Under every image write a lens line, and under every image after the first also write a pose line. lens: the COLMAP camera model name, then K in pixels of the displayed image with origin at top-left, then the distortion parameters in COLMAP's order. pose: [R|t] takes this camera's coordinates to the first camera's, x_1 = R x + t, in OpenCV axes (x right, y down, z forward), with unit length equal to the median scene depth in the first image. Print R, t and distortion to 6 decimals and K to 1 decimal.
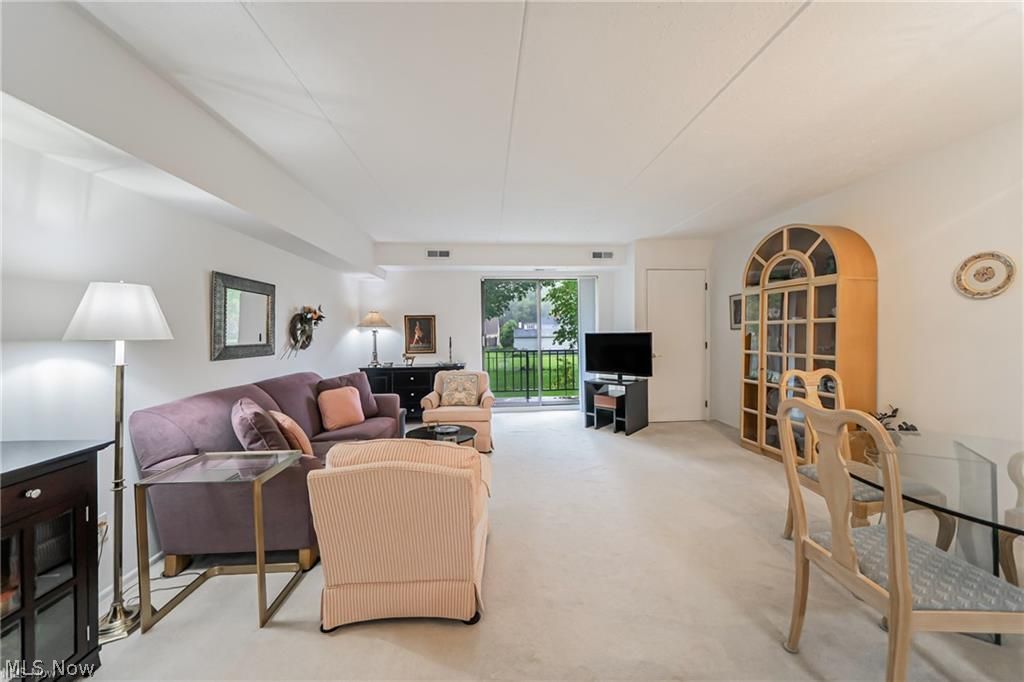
lens RADIAL K [[392.3, 0, 512.0], [0, 392.3, 341.0], [0, 0, 1]] dist [0.000565, -0.000005]
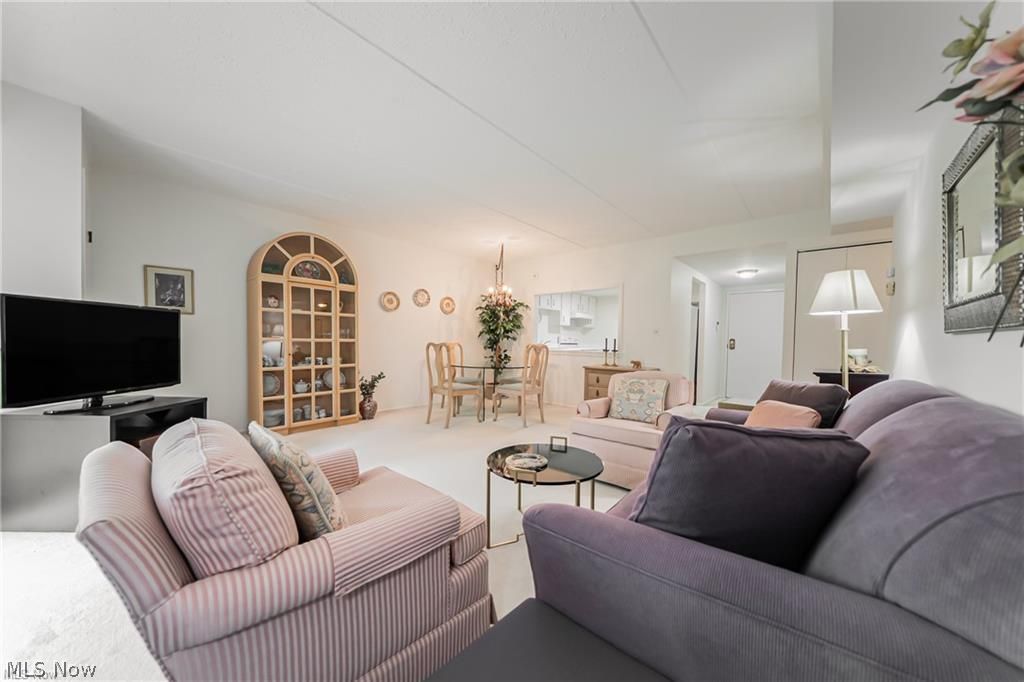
lens RADIAL K [[358.7, 0, 510.1], [0, 358.7, 343.4], [0, 0, 1]] dist [0.000351, -0.000027]
pose [[-0.714138, 0.001291, 0.700004, -0.482180], [0.015408, 0.999785, 0.013875, 0.036542], [-0.699836, 0.020695, -0.714004, 1.297830]]
